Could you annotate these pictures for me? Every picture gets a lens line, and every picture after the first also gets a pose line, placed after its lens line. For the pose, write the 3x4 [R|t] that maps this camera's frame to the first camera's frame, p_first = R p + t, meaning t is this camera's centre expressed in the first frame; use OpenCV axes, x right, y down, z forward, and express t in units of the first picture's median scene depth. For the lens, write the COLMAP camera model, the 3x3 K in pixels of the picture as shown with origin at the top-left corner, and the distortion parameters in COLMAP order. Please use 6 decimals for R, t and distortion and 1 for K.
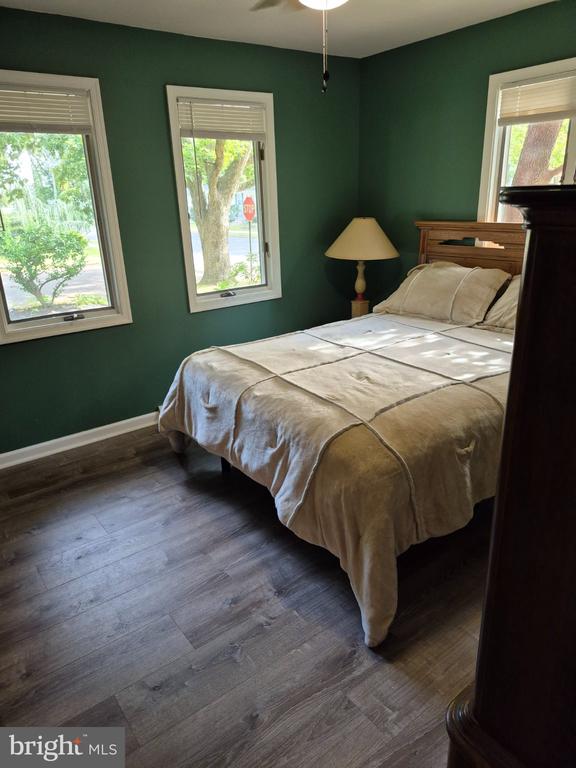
lens RADIAL K [[528.2, 0, 283.0], [0, 528.2, 382.8], [0, 0, 1]] dist [0.081001, -0.080358]
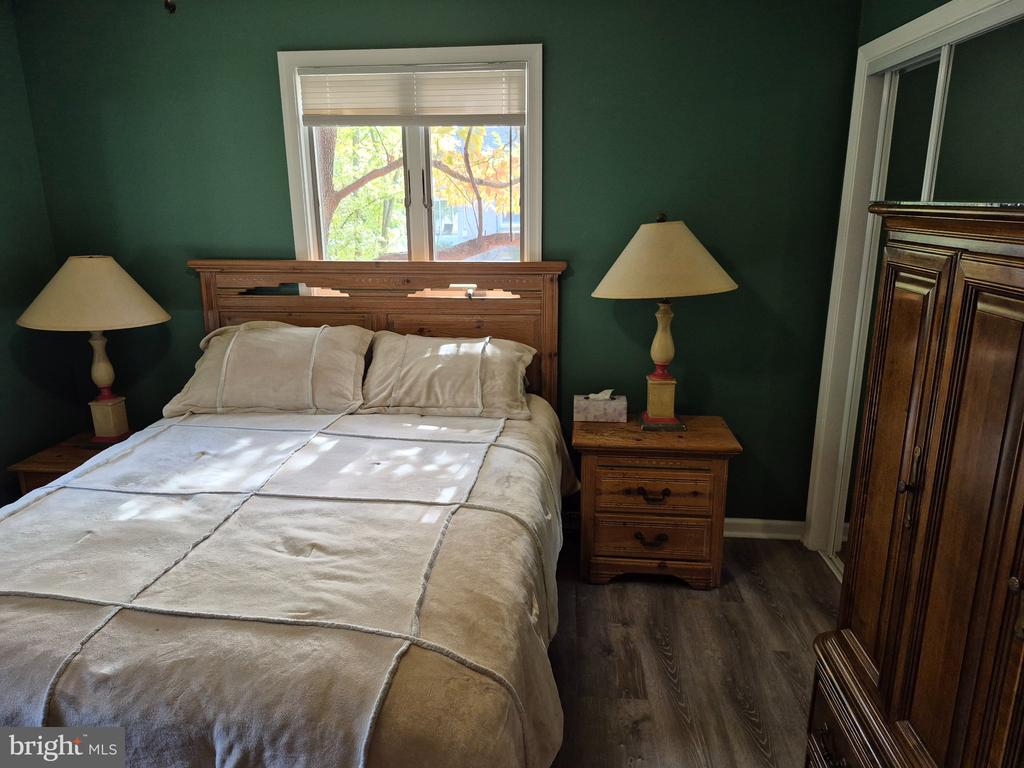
lens RADIAL K [[704.3, 0, 507.7], [0, 704.3, 390.1], [0, 0, 1]] dist [0.081001, -0.080358]
pose [[0.675258, -0.161628, 0.719655, -0.180830], [0.238447, 0.971139, -0.005628, -0.101092], [-0.697976, 0.175400, 0.694309, 0.307397]]
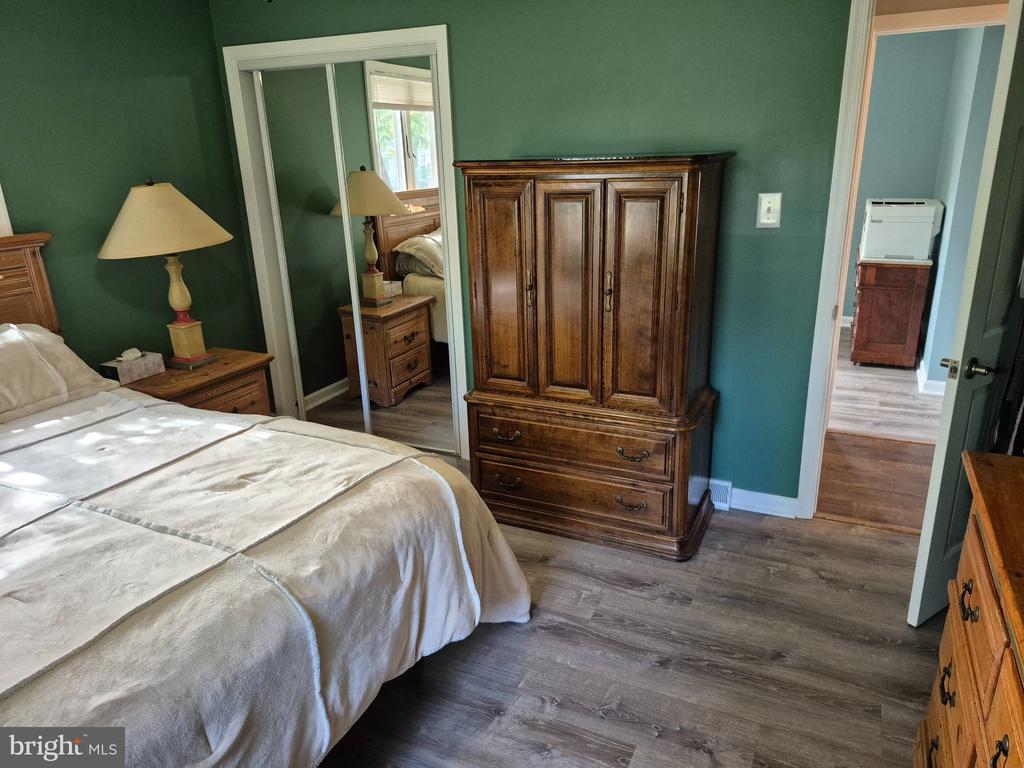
lens RADIAL K [[704.3, 0, 511.6], [0, 704.3, 386.0], [0, 0, 1]] dist [0.081001, -0.080358]
pose [[-0.463294, -0.236676, 0.854016, -0.593136], [0.346073, 0.838842, 0.420211, -0.302177], [-0.815838, 0.490233, -0.306723, 0.862125]]
